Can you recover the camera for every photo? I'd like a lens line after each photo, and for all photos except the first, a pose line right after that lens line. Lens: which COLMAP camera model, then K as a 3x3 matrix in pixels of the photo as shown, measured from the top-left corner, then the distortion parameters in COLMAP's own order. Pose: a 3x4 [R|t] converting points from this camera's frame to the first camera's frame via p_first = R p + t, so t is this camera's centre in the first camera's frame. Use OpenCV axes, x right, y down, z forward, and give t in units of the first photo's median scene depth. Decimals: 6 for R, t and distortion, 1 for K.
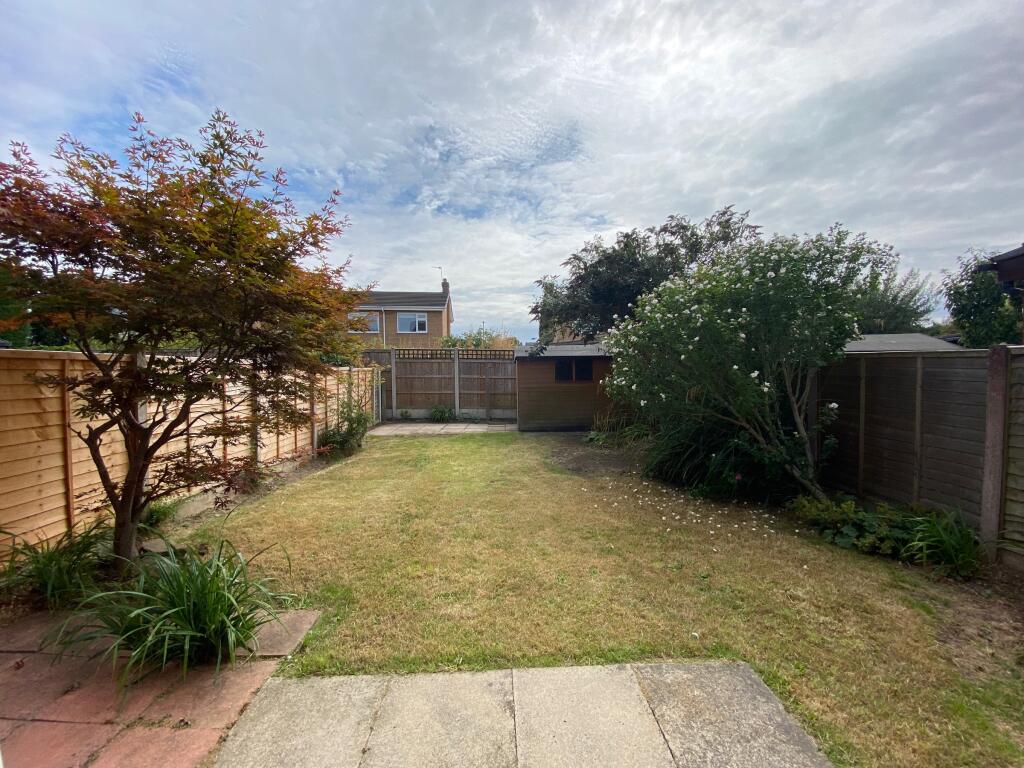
lens RADIAL K [[414.3, 0, 512.1], [0, 414.3, 380.0], [0, 0, 1]] dist [0.021559, -0.021102]
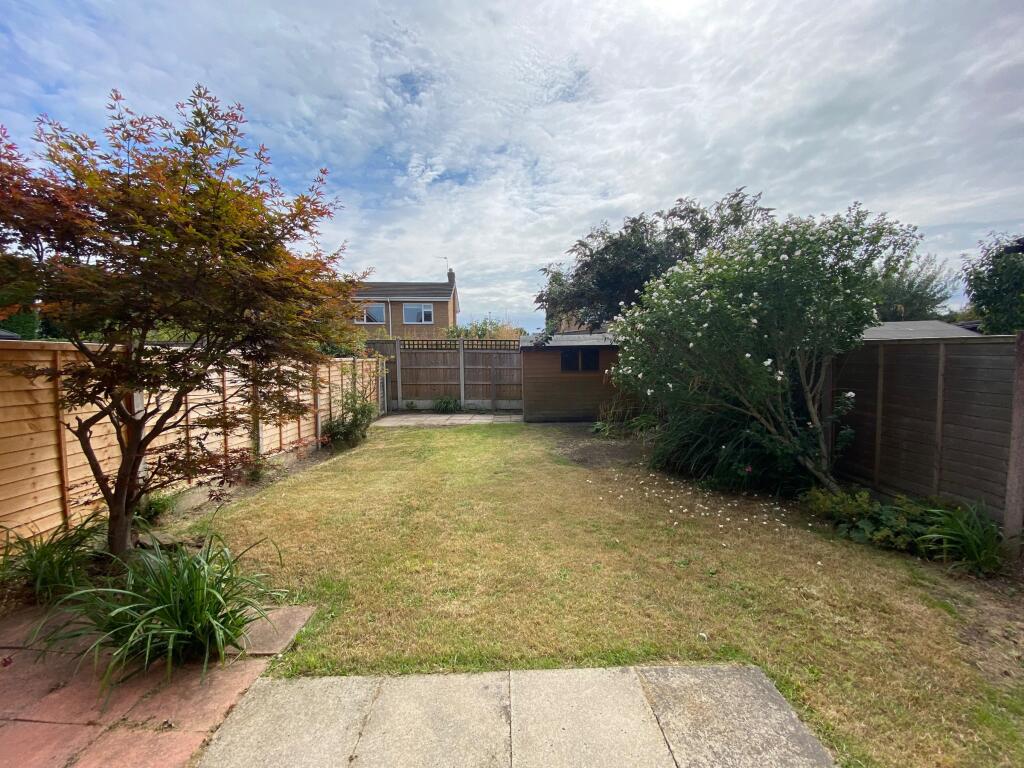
lens RADIAL K [[414.3, 0, 512.1], [0, 414.3, 380.0], [0, 0, 1]] dist [0.021559, -0.021102]
pose [[0.999832, -0.003821, -0.017950, 0.016940], [0.004221, 0.999743, 0.022287, 0.003826], [0.017860, -0.022359, 0.999590, 0.040061]]
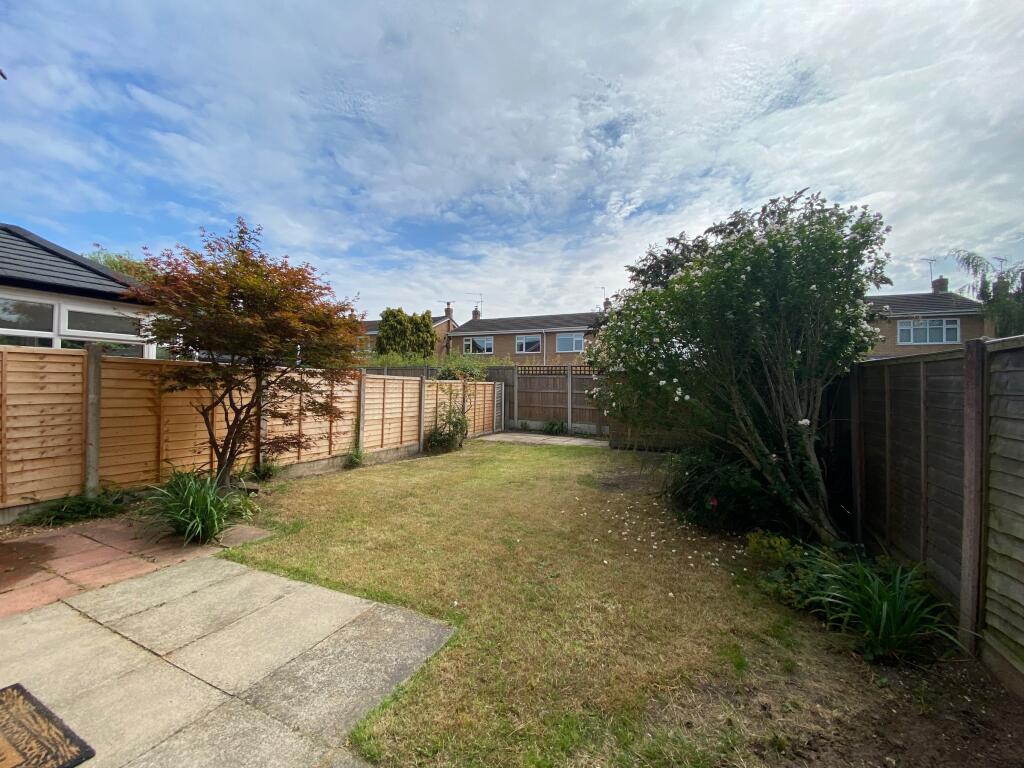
lens RADIAL K [[414.3, 0, 512.1], [0, 414.3, 380.0], [0, 0, 1]] dist [0.021559, -0.021102]
pose [[0.891198, 0.008730, -0.453530, 0.808705], [-0.030580, 0.998697, -0.040867, 0.035909], [0.452582, 0.050290, 0.890303, 0.024270]]
